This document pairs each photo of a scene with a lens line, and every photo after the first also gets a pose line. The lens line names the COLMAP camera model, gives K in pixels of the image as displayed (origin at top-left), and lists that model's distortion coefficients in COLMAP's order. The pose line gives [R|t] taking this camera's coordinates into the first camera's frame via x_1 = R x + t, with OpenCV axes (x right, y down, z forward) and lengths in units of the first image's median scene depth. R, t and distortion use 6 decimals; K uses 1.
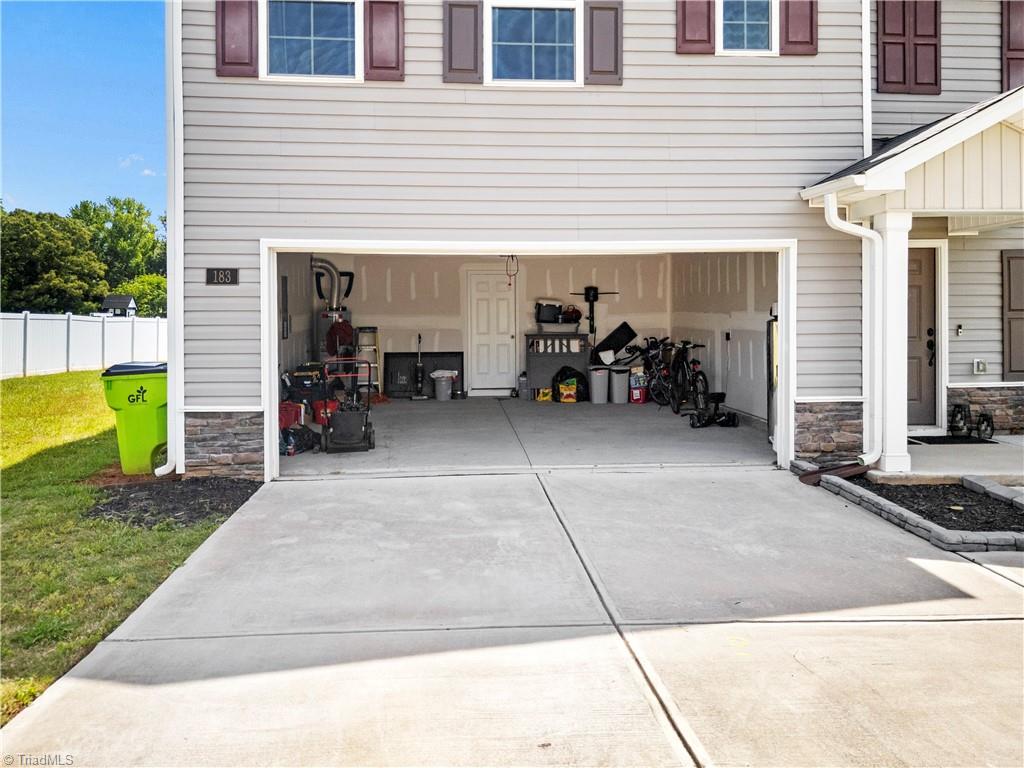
lens RADIAL K [[720.8, 0, 512.0], [0, 720.8, 384.0], [0, 0, 1]] dist [0.029065, -0.005388]
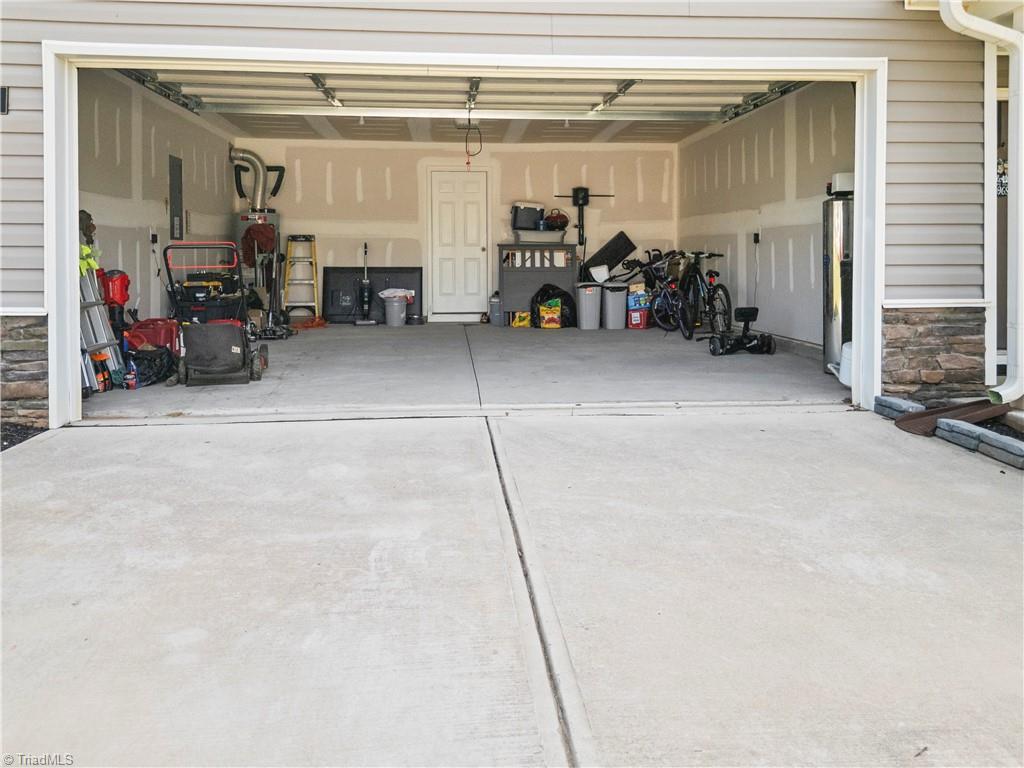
lens RADIAL K [[718.8, 0, 513.5], [0, 718.8, 343.5], [0, 0, 1]] dist [-0.002277, -0.000802]
pose [[0.999956, 0.002960, 0.008898, 0.032163], [-0.003143, 0.999781, 0.020686, 0.027885], [-0.008835, -0.020713, 0.999746, 0.219429]]
